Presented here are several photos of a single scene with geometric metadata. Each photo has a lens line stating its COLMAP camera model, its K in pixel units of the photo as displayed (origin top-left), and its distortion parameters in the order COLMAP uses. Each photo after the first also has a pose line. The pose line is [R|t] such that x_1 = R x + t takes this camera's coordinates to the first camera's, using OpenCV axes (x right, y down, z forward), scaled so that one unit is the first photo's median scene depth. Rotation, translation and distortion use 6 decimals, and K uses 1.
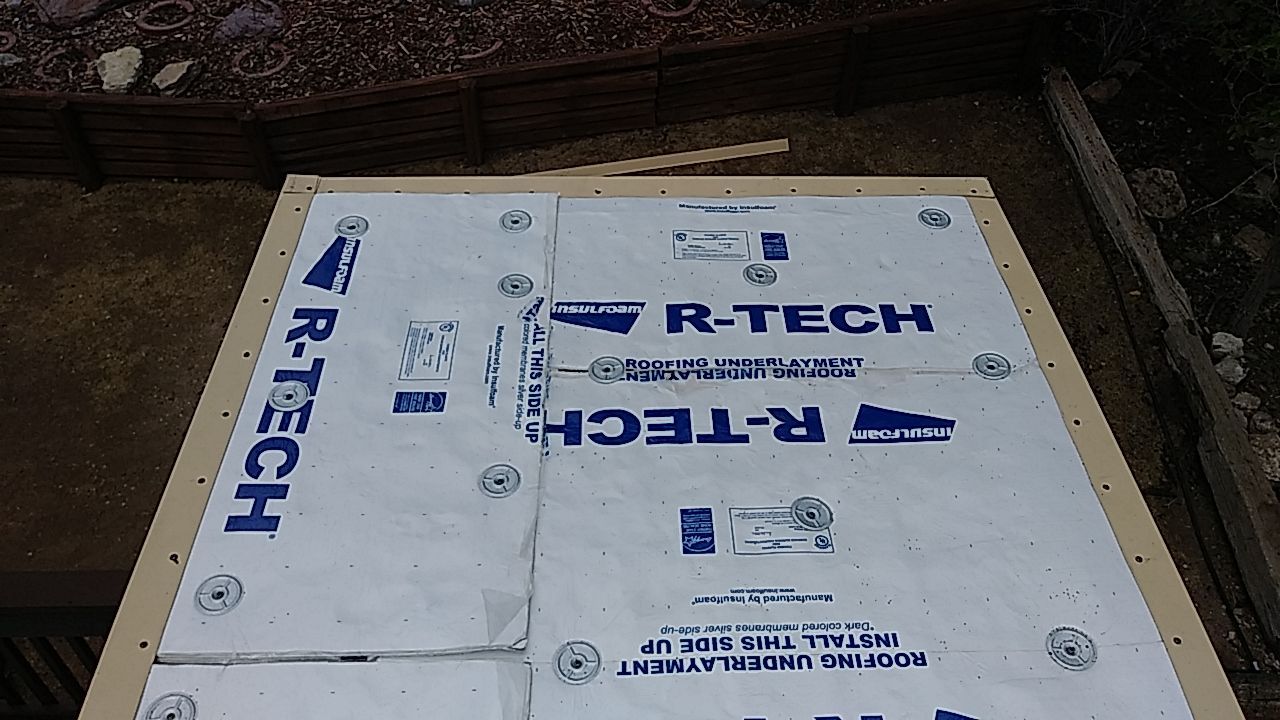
lens RADIAL K [[1037.3, 0, 651.6], [0, 1037.3, 360.1], [0, 0, 1]] dist [0.038372, -0.090795]
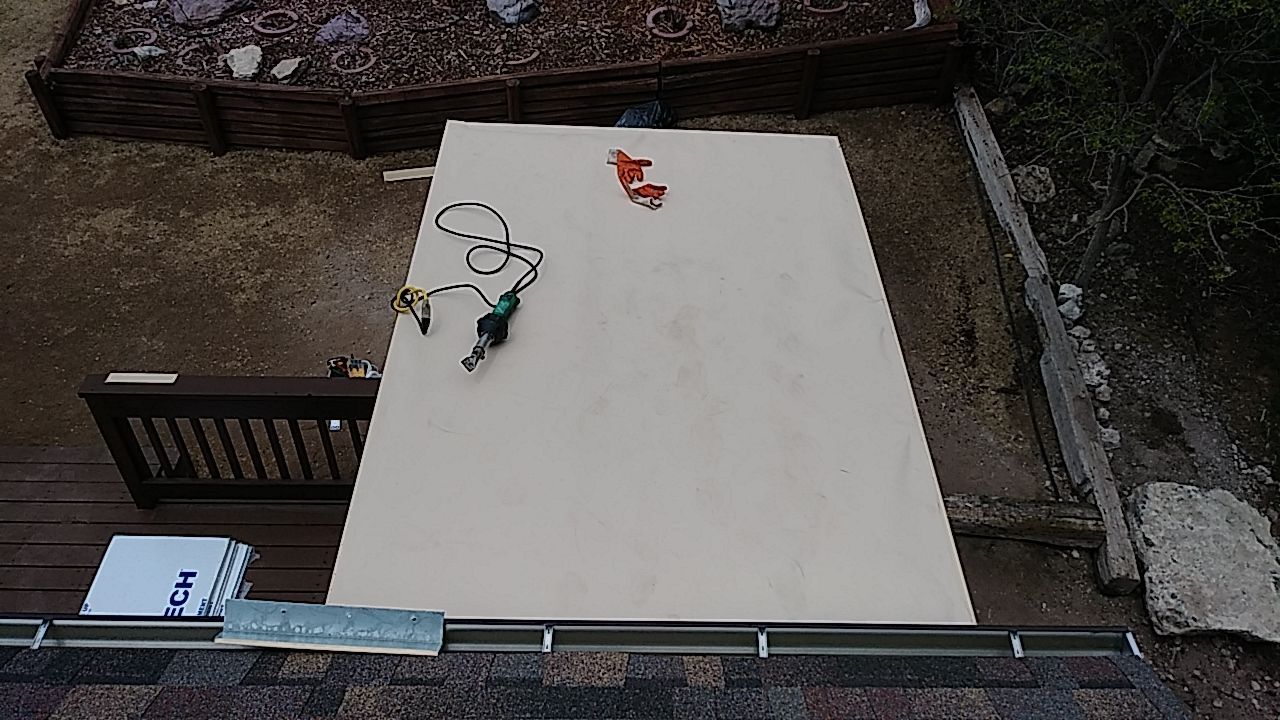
lens RADIAL K [[1037.3, 0, 656.7], [0, 1037.3, 369.4], [0, 0, 1]] dist [0.038372, -0.090795]
pose [[0.999436, 0.031586, 0.011359, 0.000610], [-0.031507, 0.999479, -0.007064, 0.097308], [-0.011576, 0.006702, 0.999911, -0.306856]]
